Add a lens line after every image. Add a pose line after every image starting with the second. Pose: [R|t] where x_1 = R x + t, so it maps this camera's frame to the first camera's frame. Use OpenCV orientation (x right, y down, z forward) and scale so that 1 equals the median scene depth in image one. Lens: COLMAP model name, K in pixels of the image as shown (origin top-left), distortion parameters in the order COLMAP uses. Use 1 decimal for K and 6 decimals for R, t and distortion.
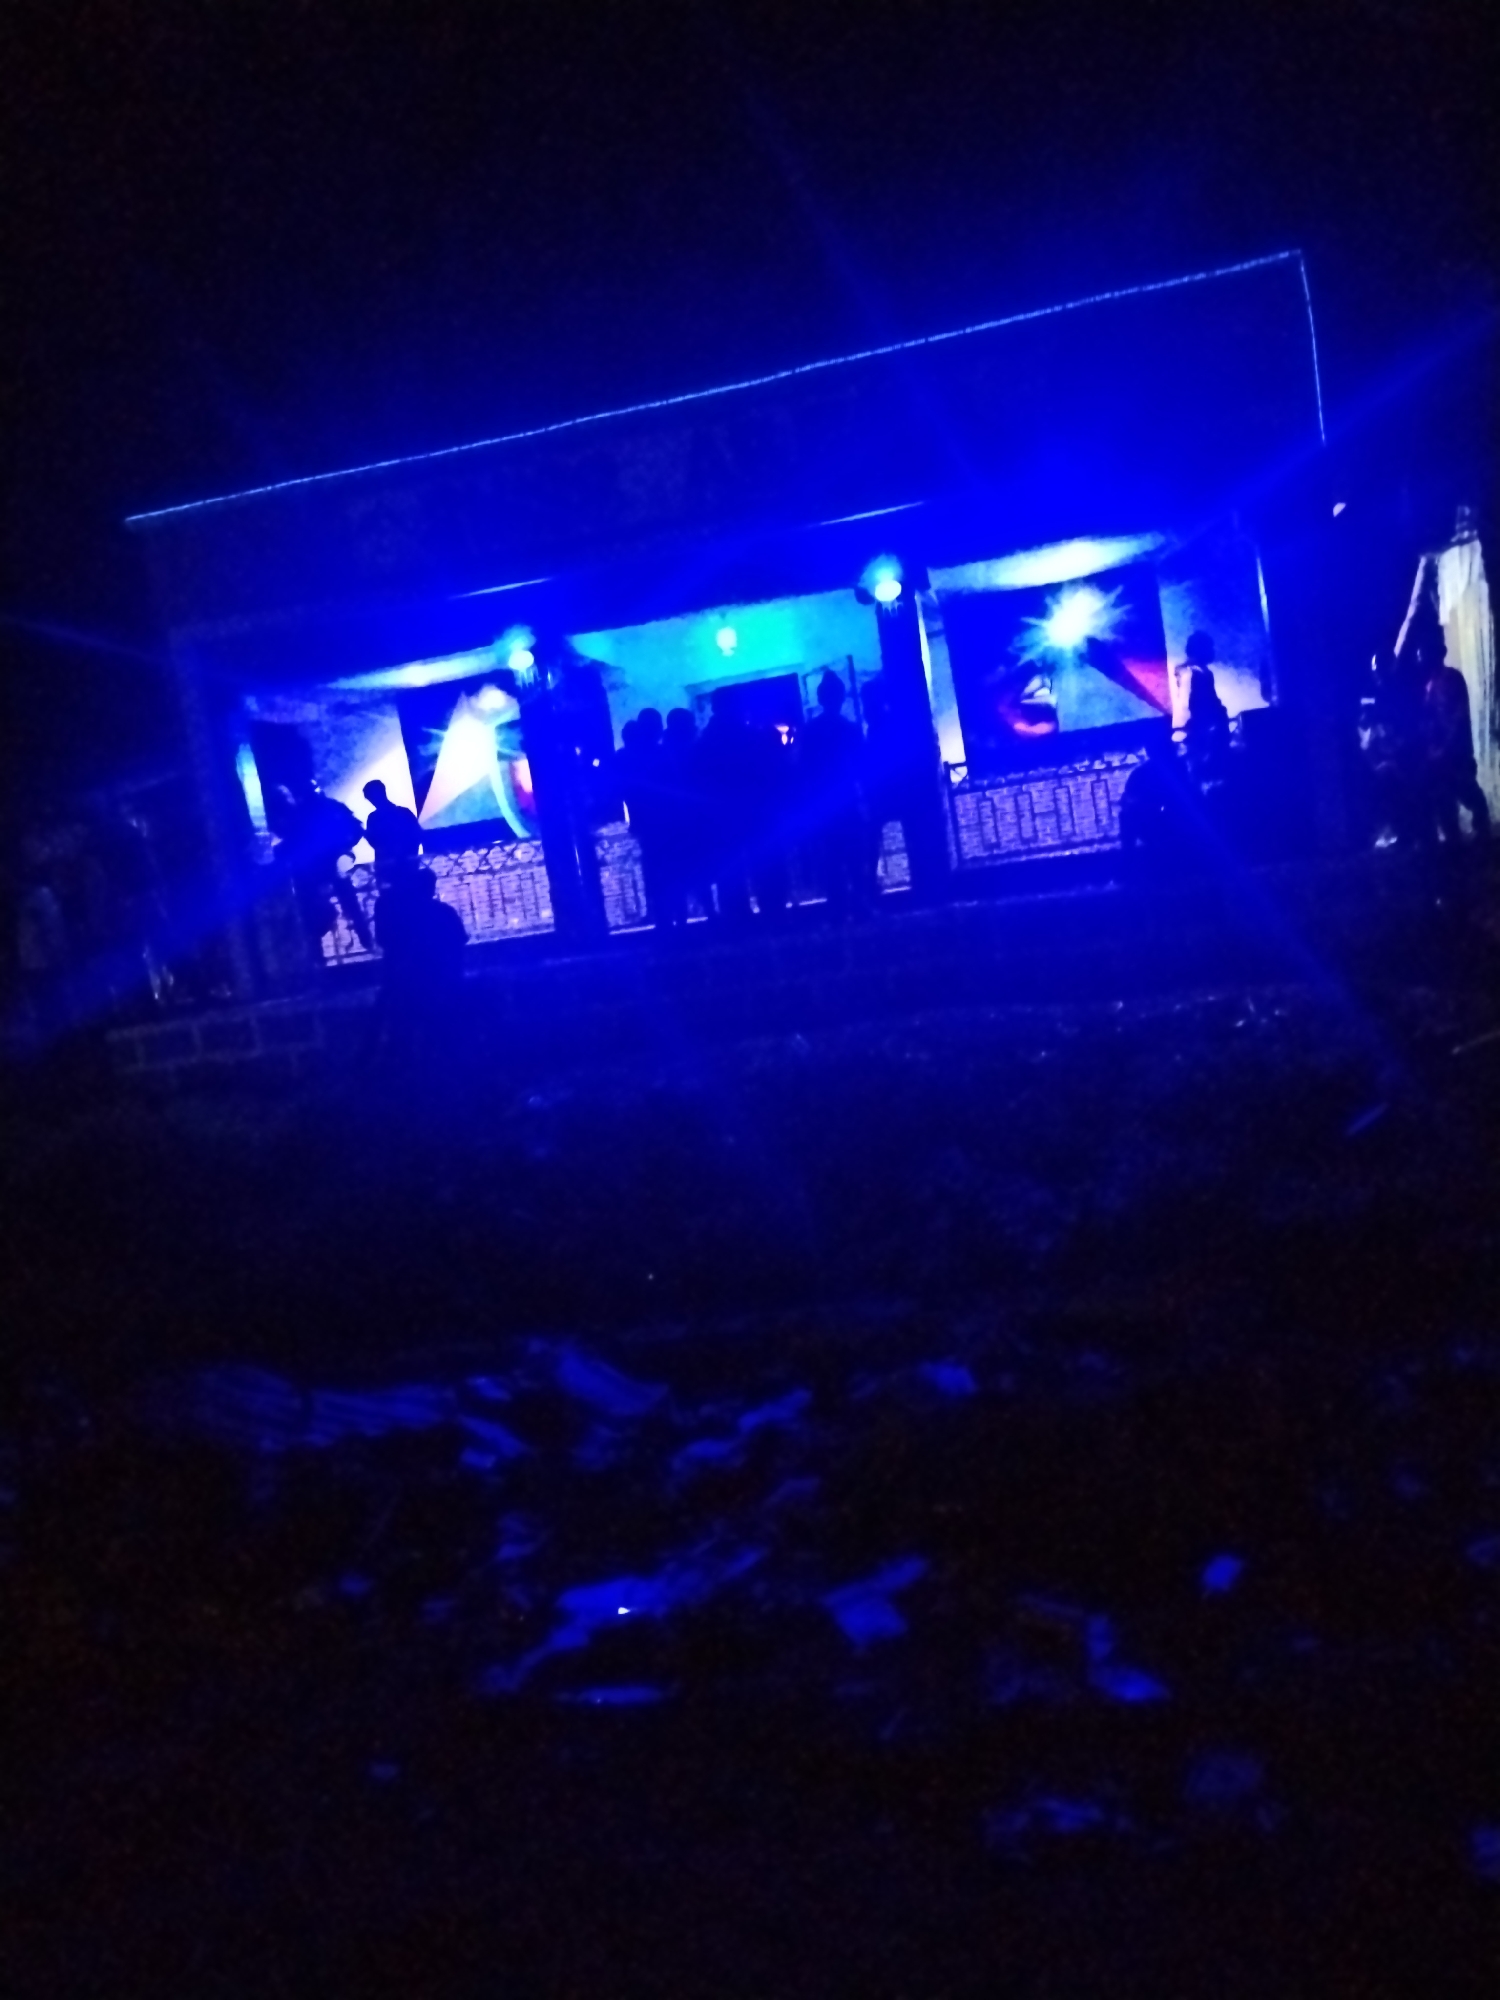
lens RADIAL K [[1648.1, 0, 748.3], [0, 1648.1, 978.9], [0, 0, 1]] dist [0.038671, -0.099256]
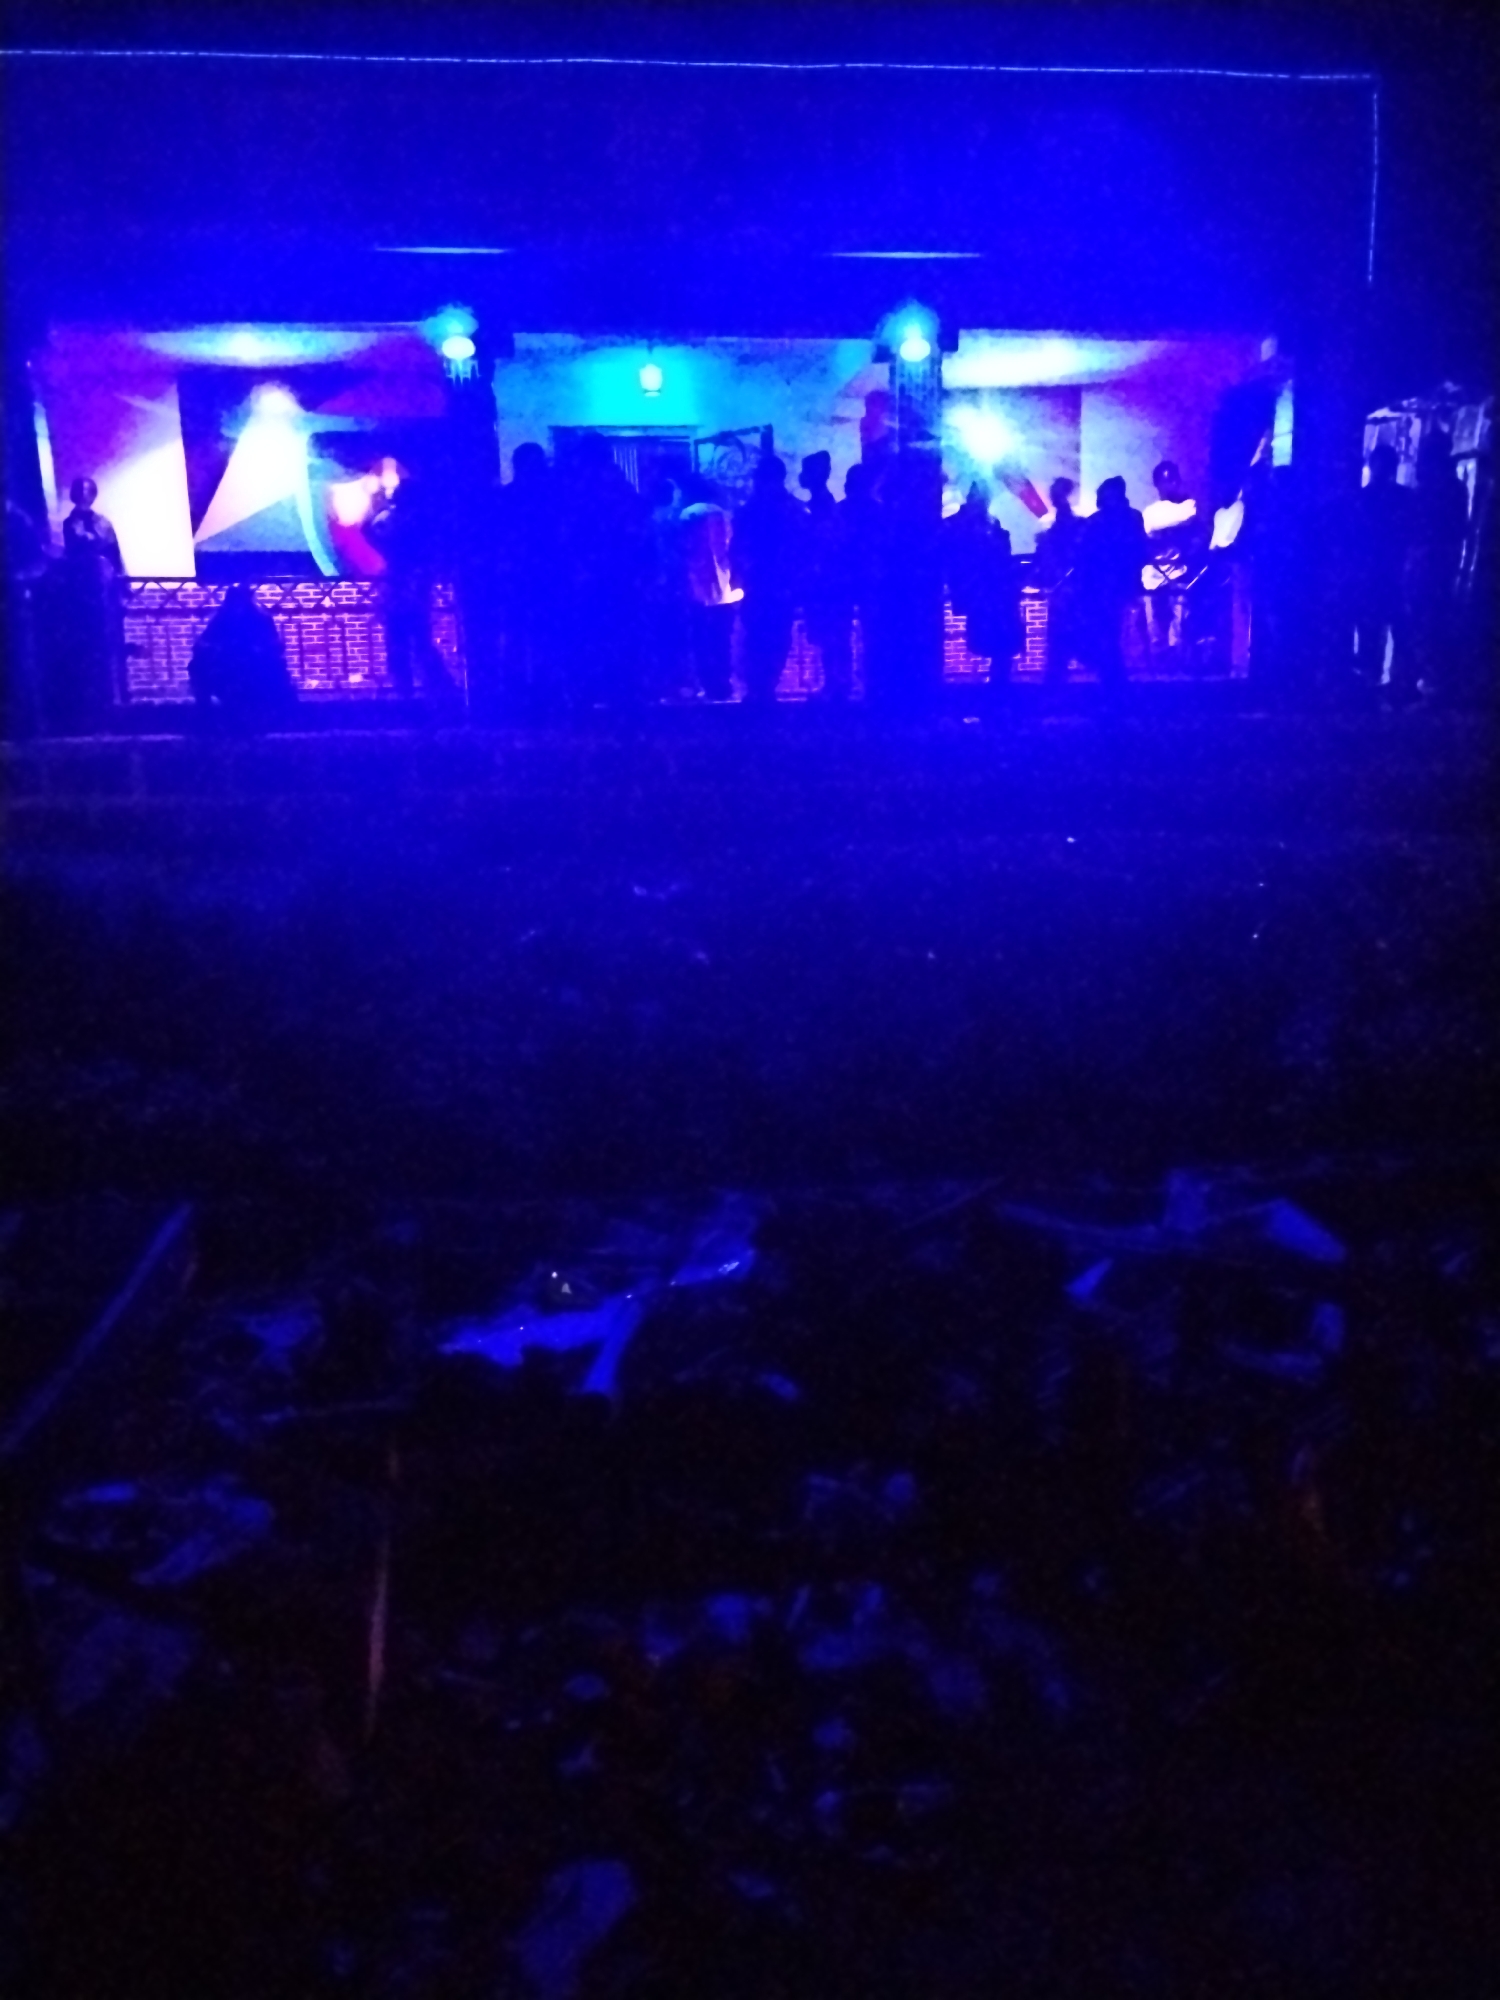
lens RADIAL K [[1648.1, 0, 749.3], [0, 1648.1, 990.3], [0, 0, 1]] dist [0.038671, -0.099256]
pose [[0.927779, 0.063411, 0.367703, -0.295578], [-0.097383, 0.992450, 0.074563, 0.044110], [-0.360198, -0.104986, 0.926949, 0.182802]]
